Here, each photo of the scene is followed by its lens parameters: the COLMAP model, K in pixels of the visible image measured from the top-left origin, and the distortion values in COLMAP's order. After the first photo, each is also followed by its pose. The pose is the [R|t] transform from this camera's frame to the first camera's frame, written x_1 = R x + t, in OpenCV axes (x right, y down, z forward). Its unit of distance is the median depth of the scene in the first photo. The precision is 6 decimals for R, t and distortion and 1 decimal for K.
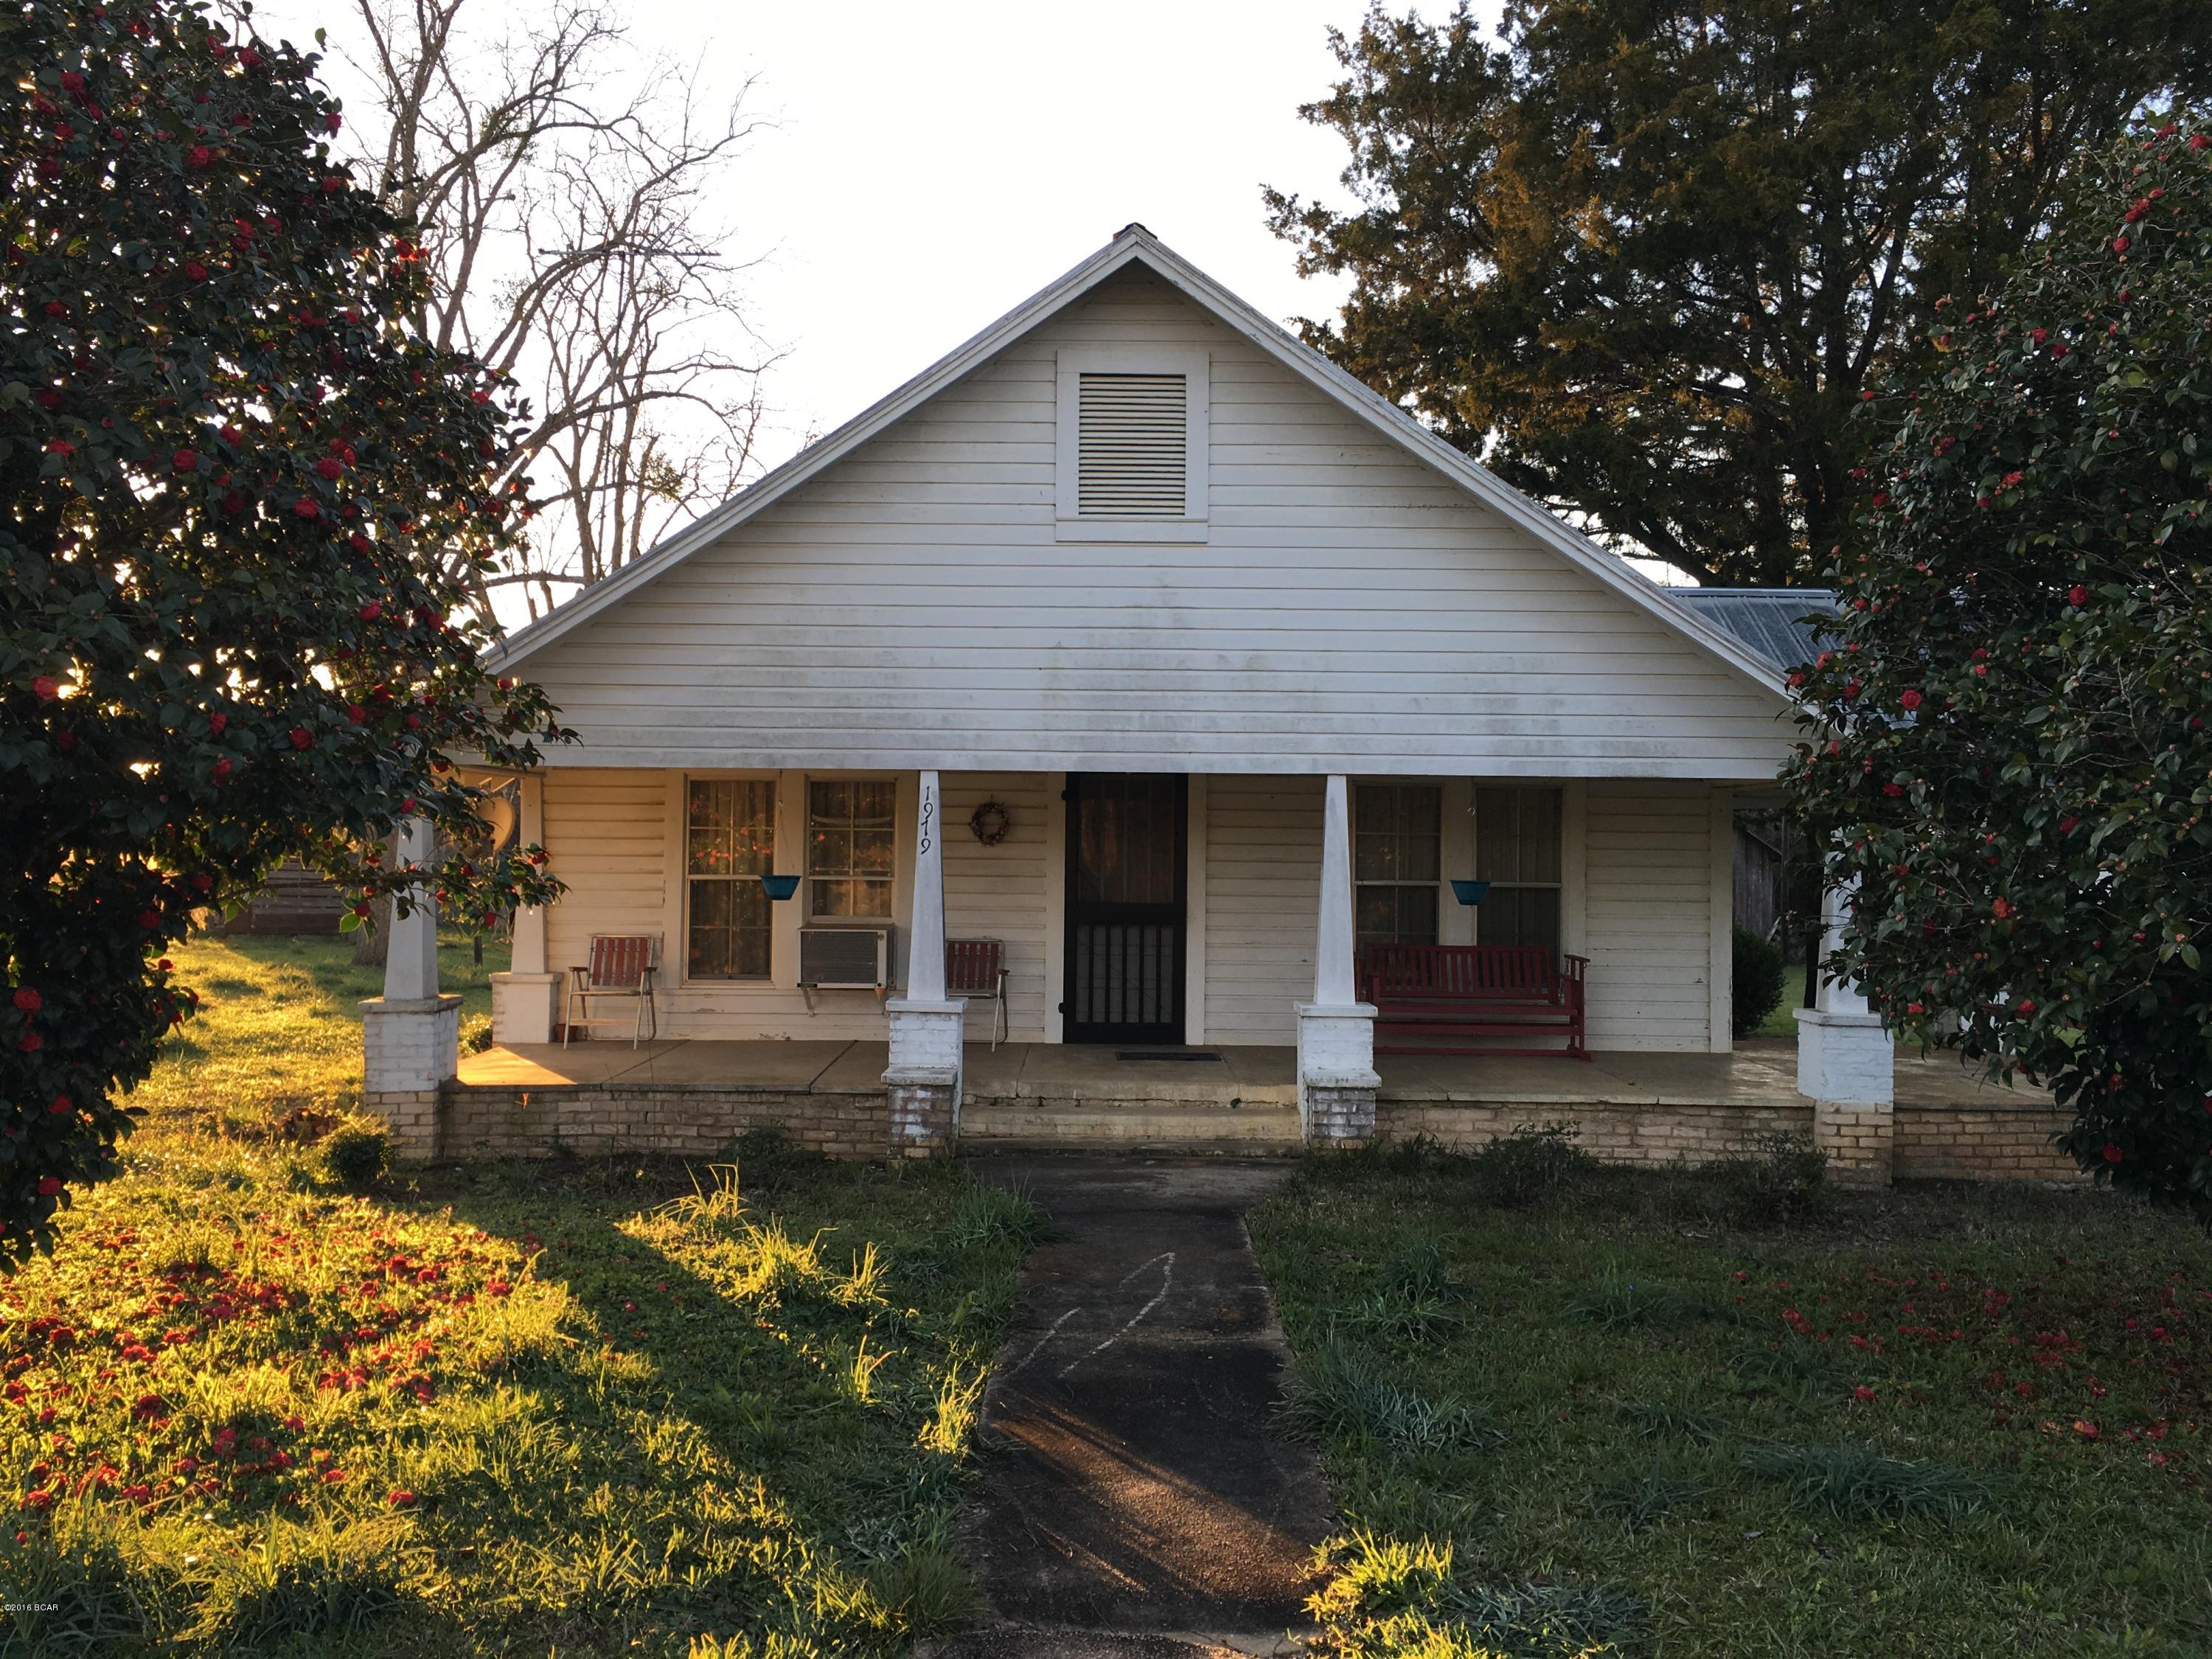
lens RADIAL K [[1880.1, 0, 1106.0], [0, 1880.1, 829.5], [0, 0, 1]] dist [0.060685, -0.000199]
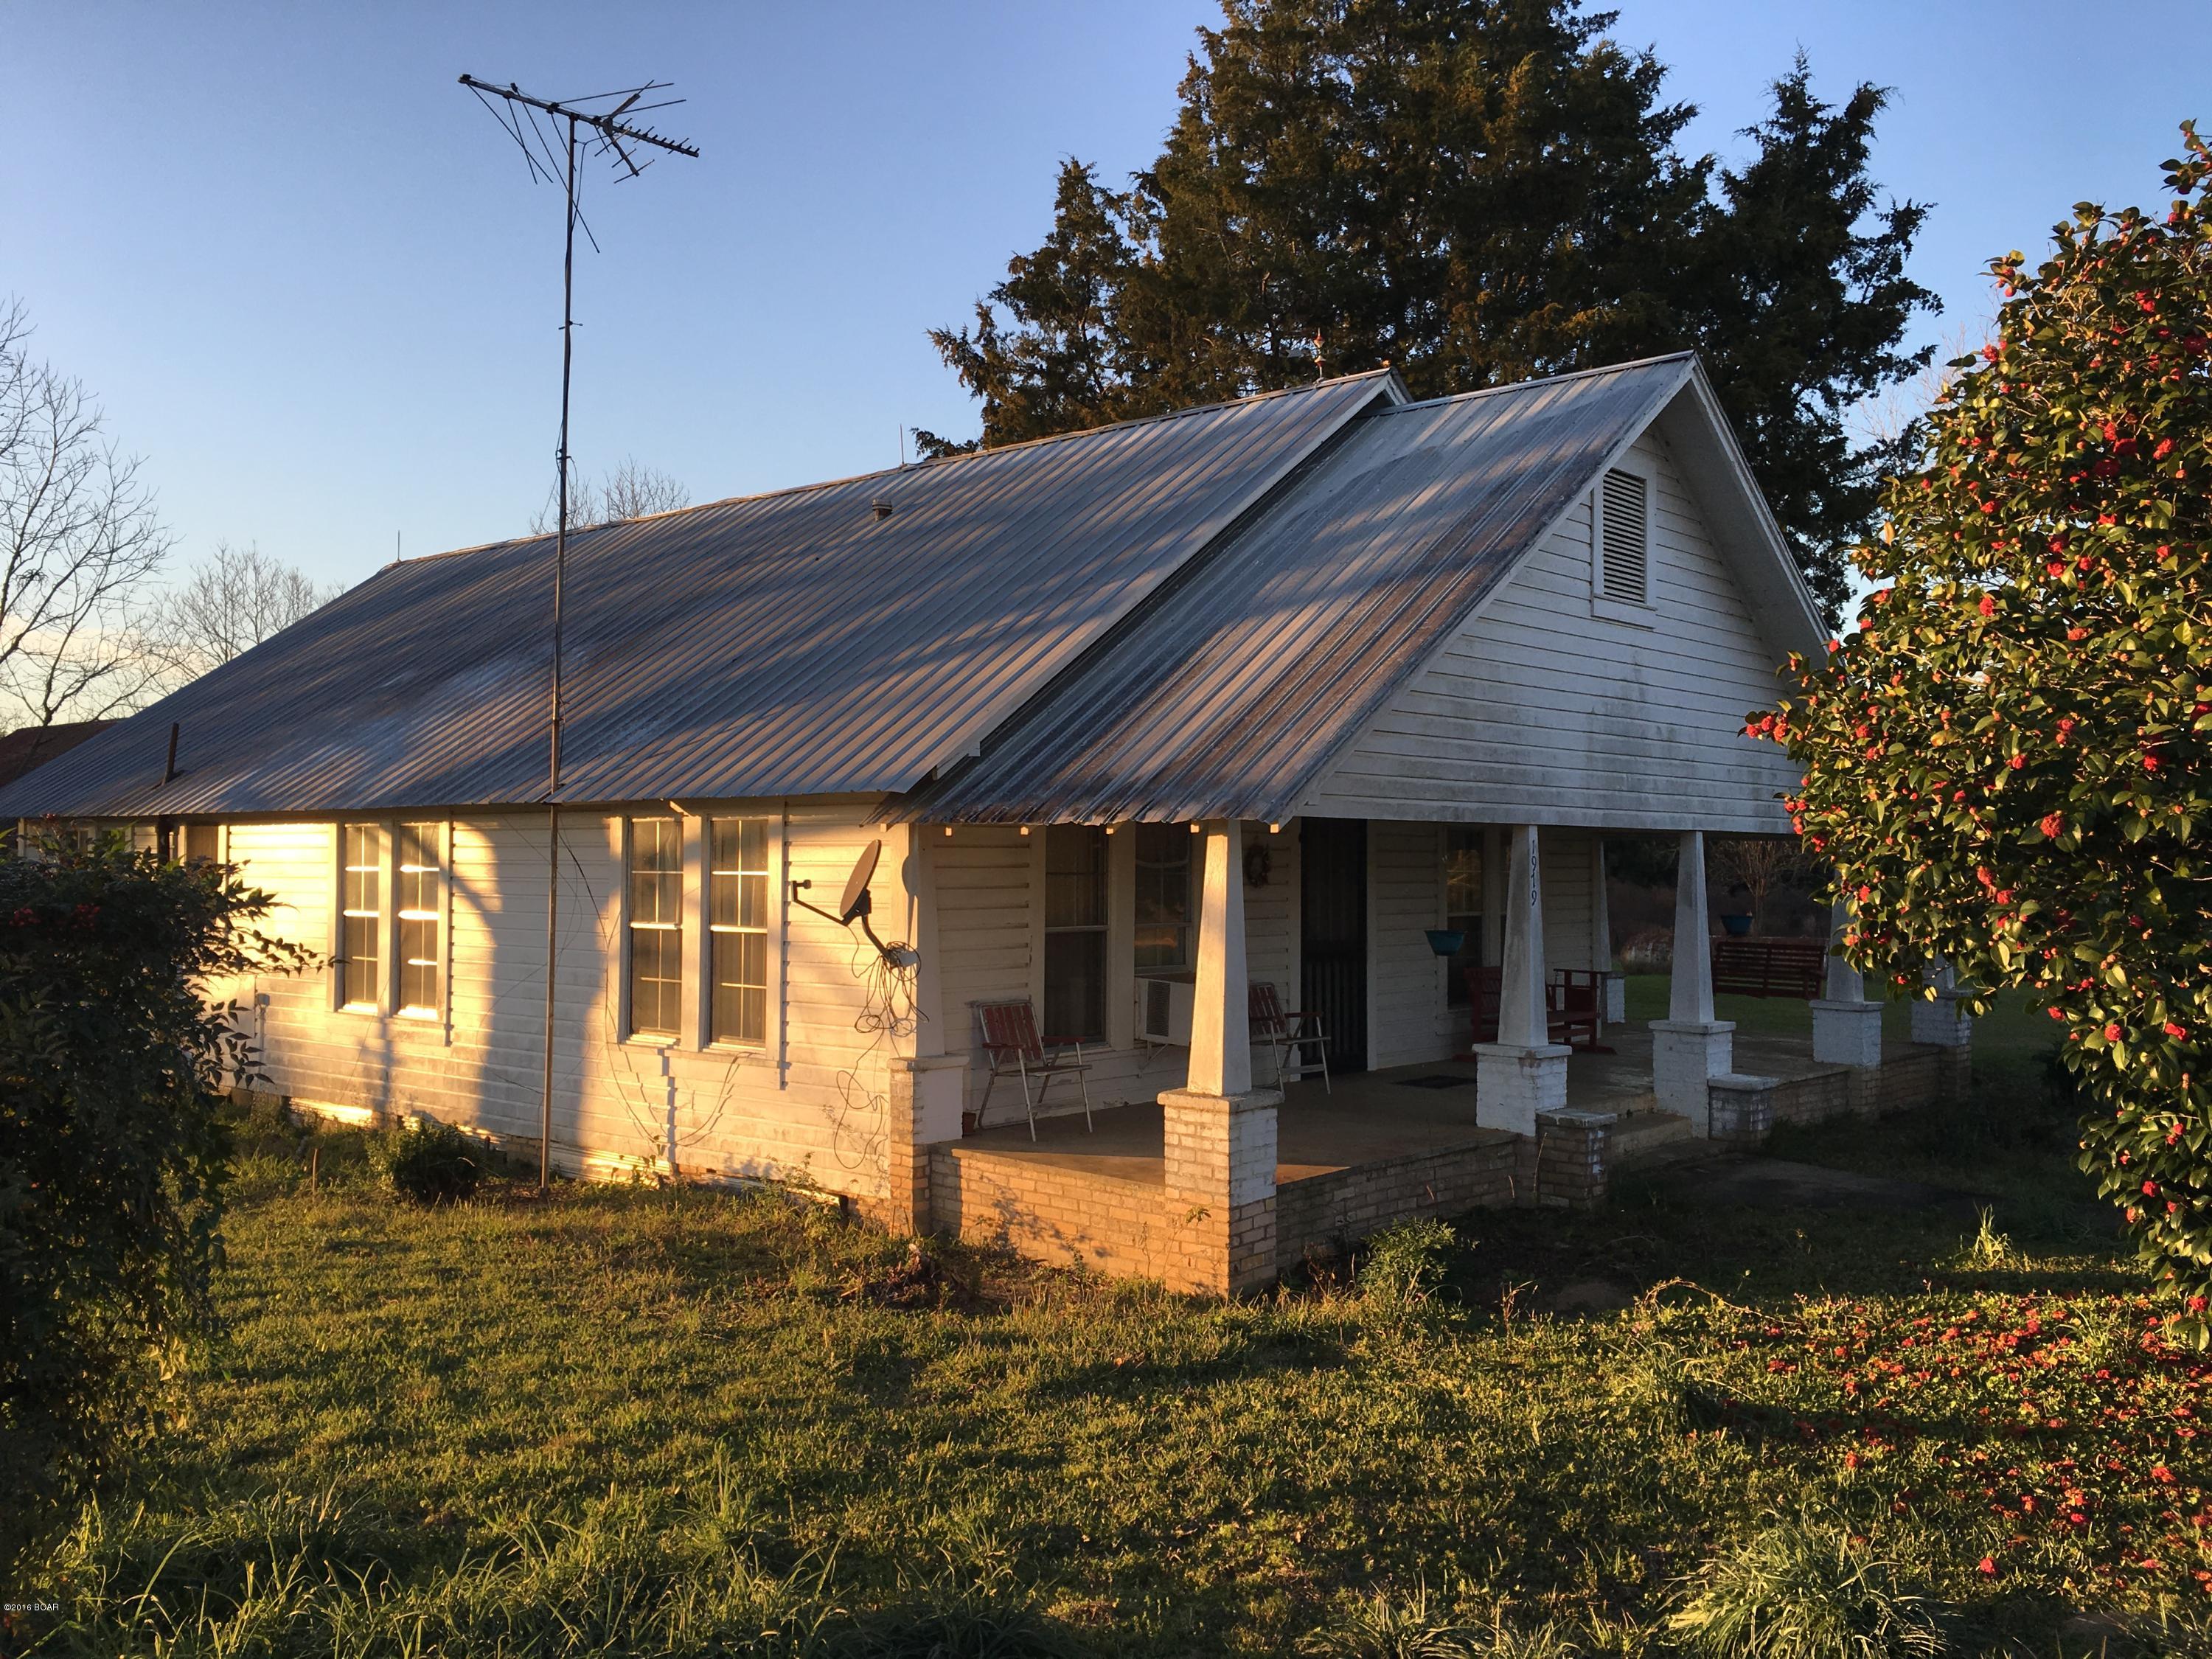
lens RADIAL K [[1880.1, 0, 1106.0], [0, 1880.1, 829.5], [0, 0, 1]] dist [0.060685, -0.000199]
pose [[0.674879, 0.009318, 0.737869, -1.024570], [-0.013582, 0.999908, -0.000205, -0.024845], [-0.737803, -0.009883, 0.674943, 0.465253]]
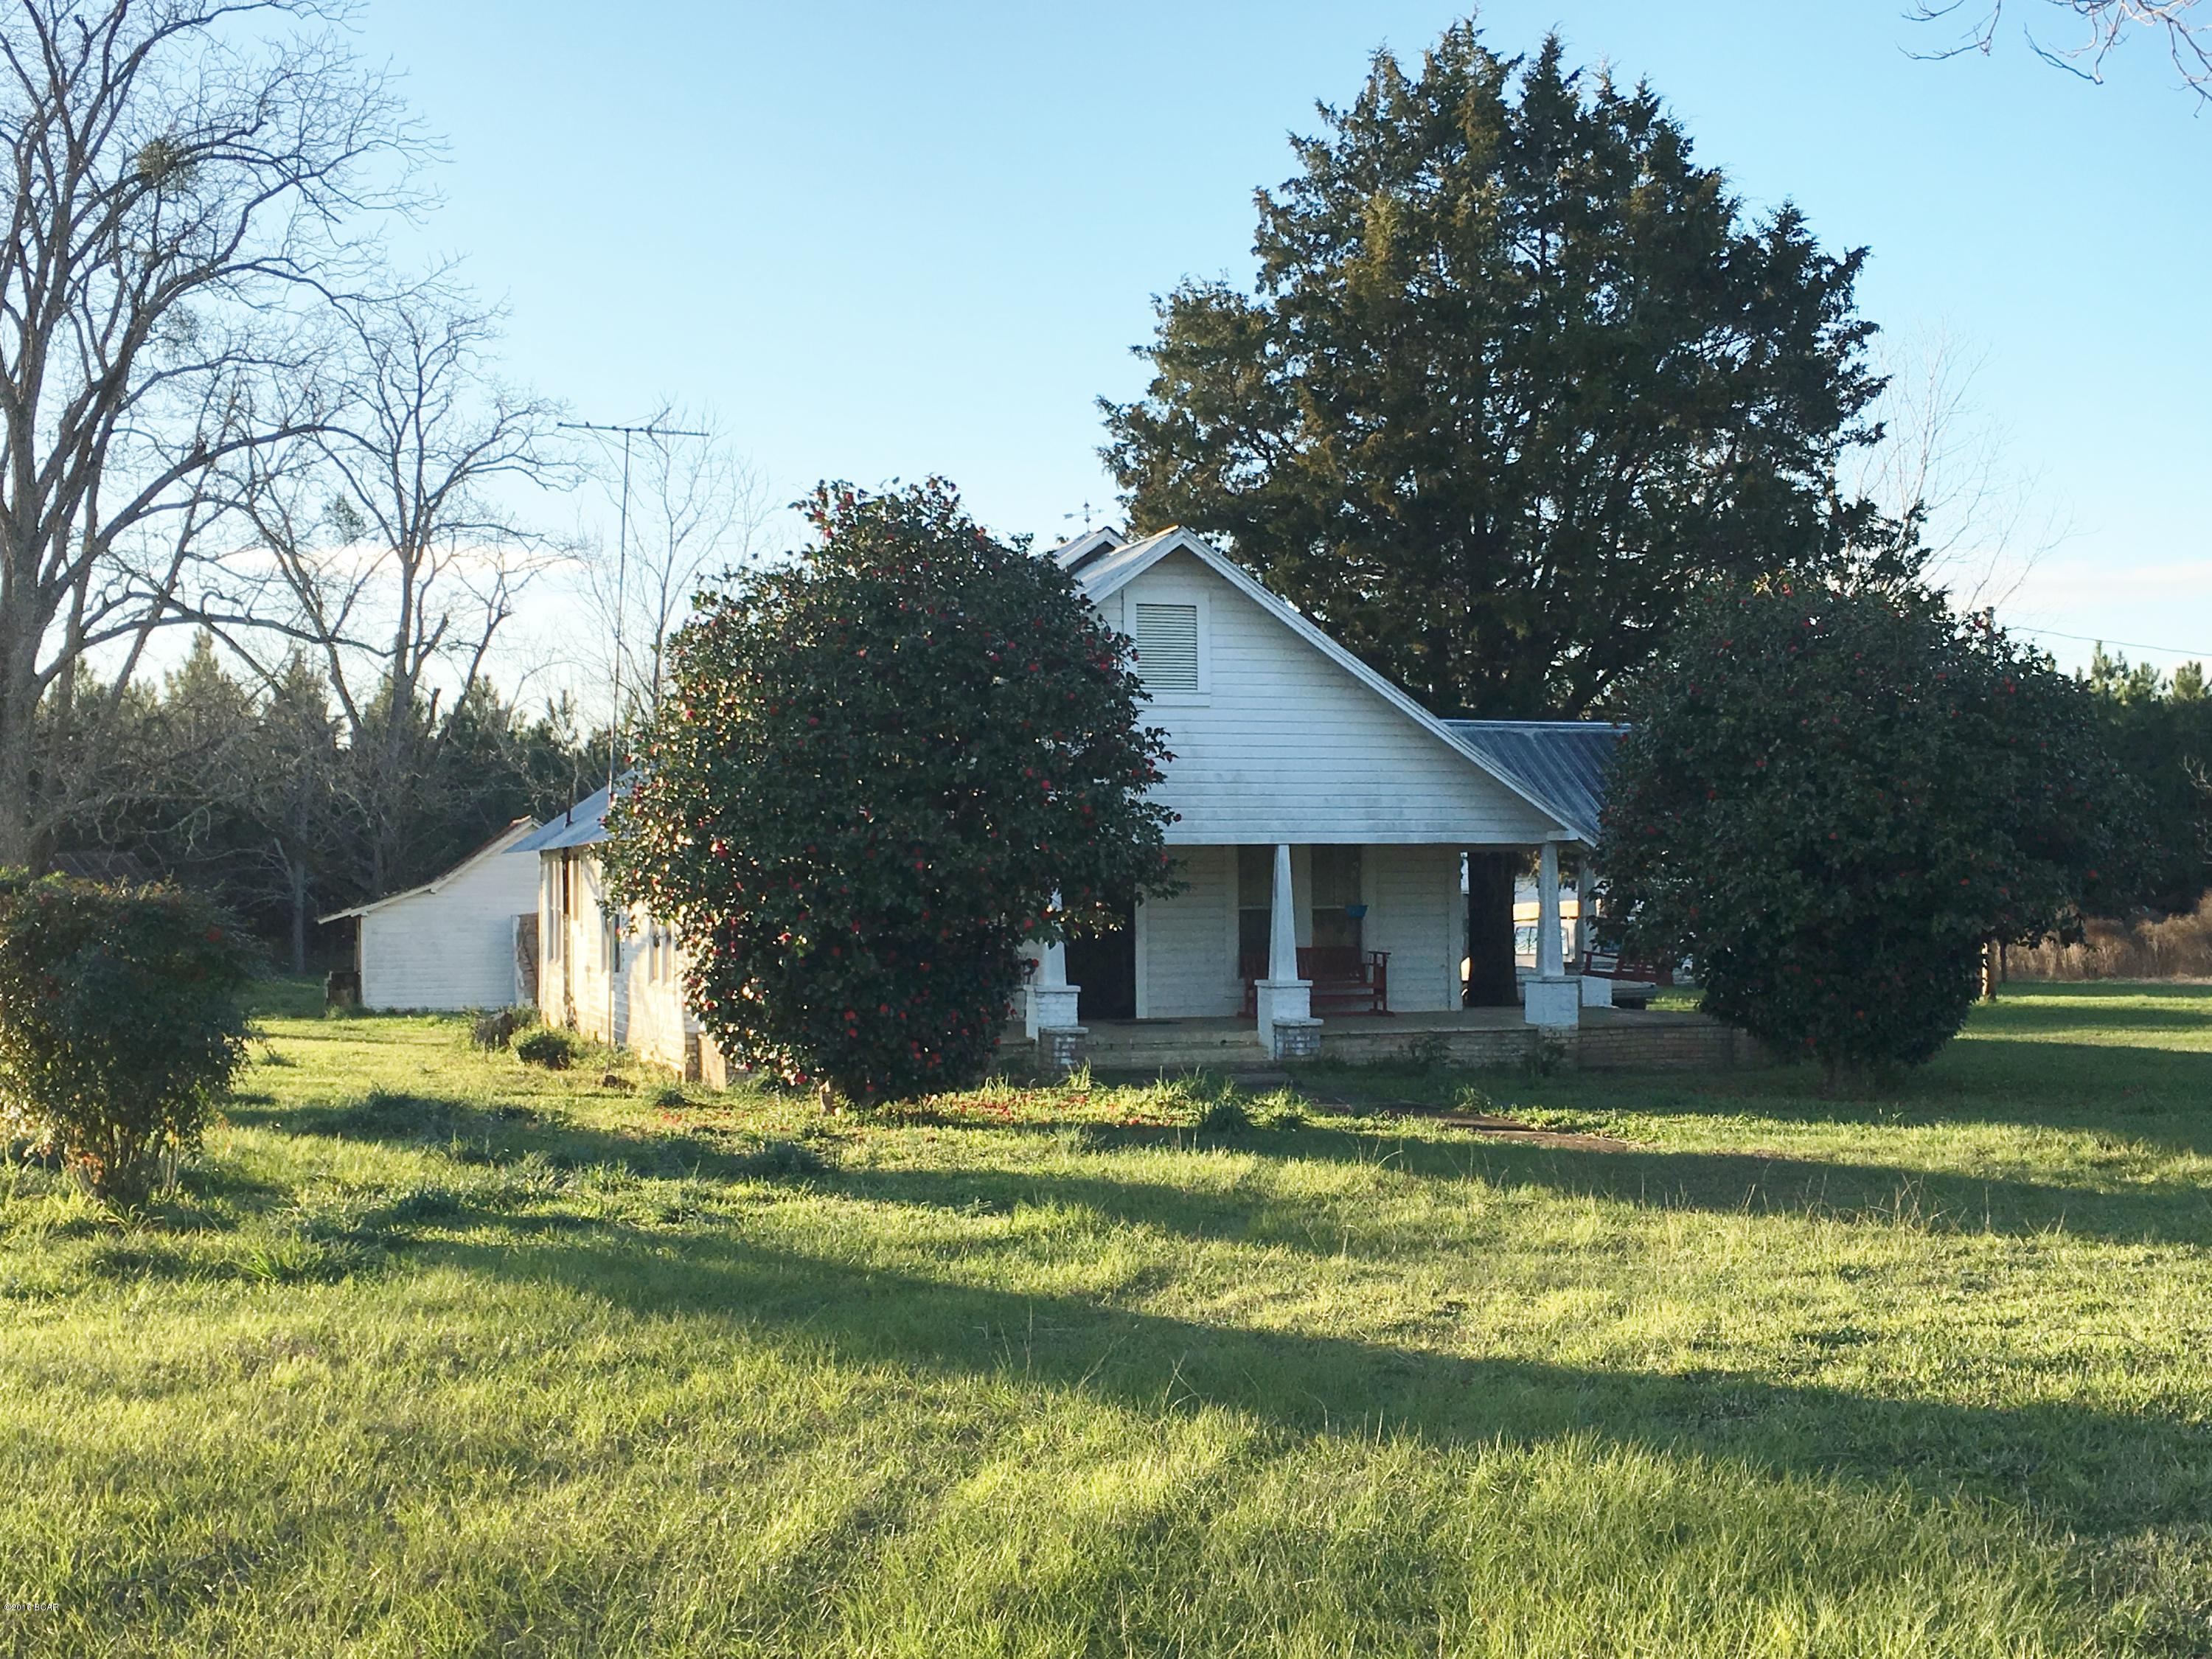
lens RADIAL K [[2648.6, 0, 1106.0], [0, 2648.6, 829.5], [0, 0, 1]] dist [0.012479, 0.013334]
pose [[0.945048, -0.011870, 0.326715, -0.803530], [0.012061, 0.999926, 0.001440, -0.047517], [-0.326708, 0.002579, 0.945122, -1.190779]]
